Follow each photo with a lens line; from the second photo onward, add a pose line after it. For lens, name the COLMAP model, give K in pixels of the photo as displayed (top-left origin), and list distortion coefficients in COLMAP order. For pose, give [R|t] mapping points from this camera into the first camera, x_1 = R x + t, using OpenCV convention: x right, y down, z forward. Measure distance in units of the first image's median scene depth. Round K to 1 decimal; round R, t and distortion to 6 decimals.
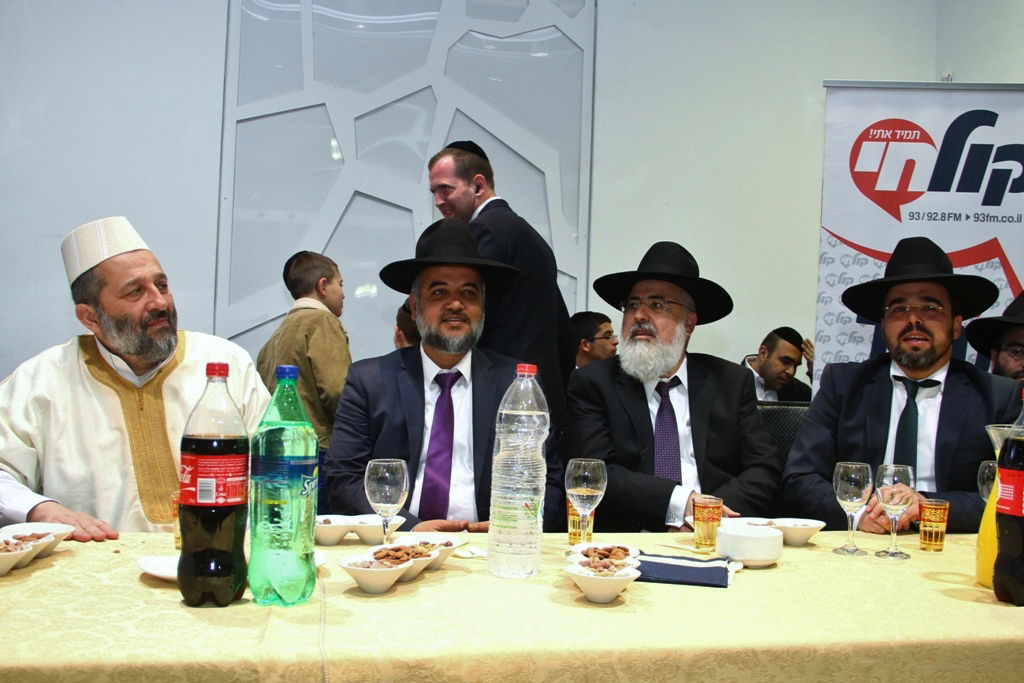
lens RADIAL K [[1085.9, 0, 512.0], [0, 1085.9, 341.5], [0, 0, 1]] dist [-0.103209, 0.011486]
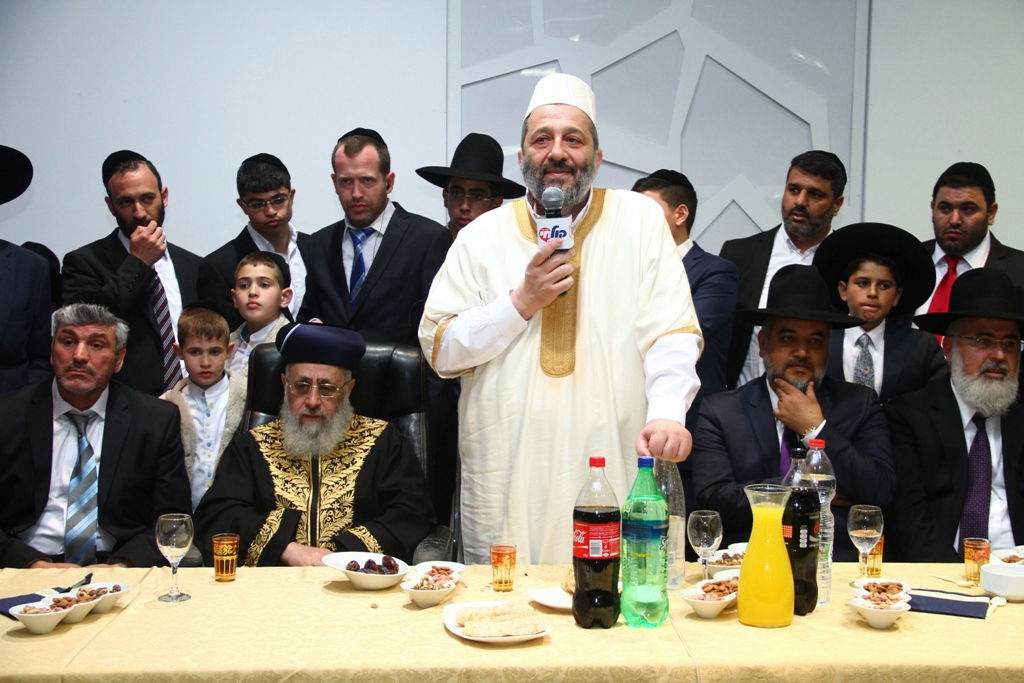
lens RADIAL K [[1571.2, 0, 512.0], [0, 1571.2, 341.5], [0, 0, 1]] dist [0.033910, 0.988710]
pose [[0.988646, -0.017382, -0.149254, -0.067635], [0.028230, 0.997086, 0.070874, -0.260647], [0.147587, -0.074283, 0.986256, -0.966354]]
